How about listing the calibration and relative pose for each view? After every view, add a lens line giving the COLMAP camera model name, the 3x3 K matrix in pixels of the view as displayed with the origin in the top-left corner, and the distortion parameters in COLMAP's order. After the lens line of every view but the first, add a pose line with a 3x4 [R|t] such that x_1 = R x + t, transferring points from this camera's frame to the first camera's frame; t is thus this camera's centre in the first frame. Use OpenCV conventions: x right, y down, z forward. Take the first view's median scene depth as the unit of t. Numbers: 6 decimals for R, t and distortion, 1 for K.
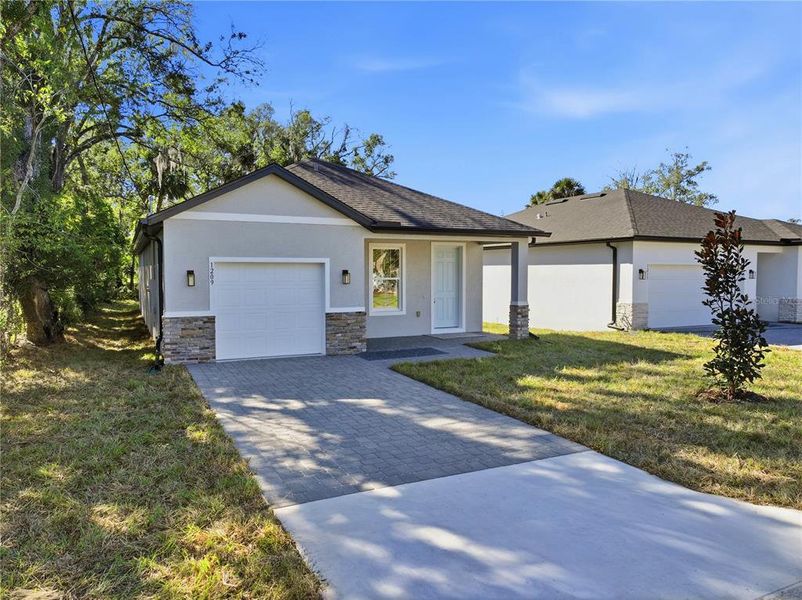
lens RADIAL K [[575.0, 0, 400.0], [0, 575.0, 298.5], [0, 0, 1]] dist [0.005181, 0.002606]
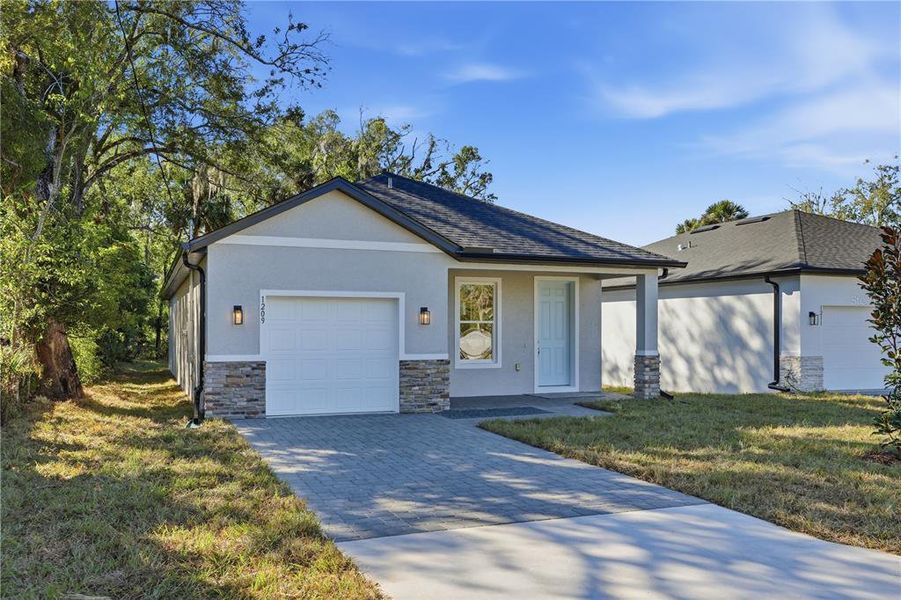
lens RADIAL K [[772.9, 0, 447.0], [0, 772.9, 324.3], [0, 0, 1]] dist [-0.011897, 0.086240]
pose [[0.997286, 0.000898, -0.073620, 0.013279], [-0.004940, 0.998489, -0.054737, 0.026710], [0.073460, 0.054952, 0.995783, -0.060499]]
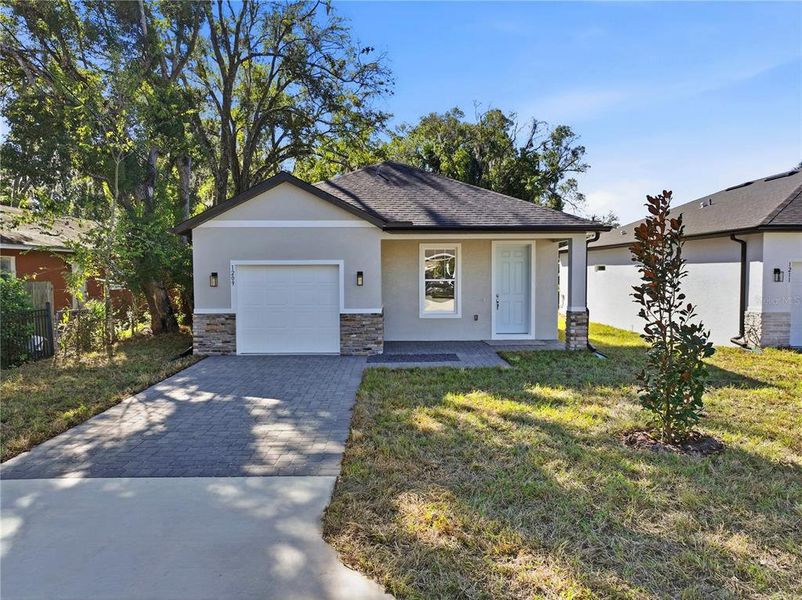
lens RADIAL K [[575.0, 0, 396.1], [0, 575.0, 296.6], [0, 0, 1]] dist [0.005181, 0.002606]
pose [[0.905107, 0.015396, -0.424904, 0.312043], [-0.016824, 0.999858, 0.000390, -0.005716], [0.424850, 0.006796, 0.905238, 0.092340]]
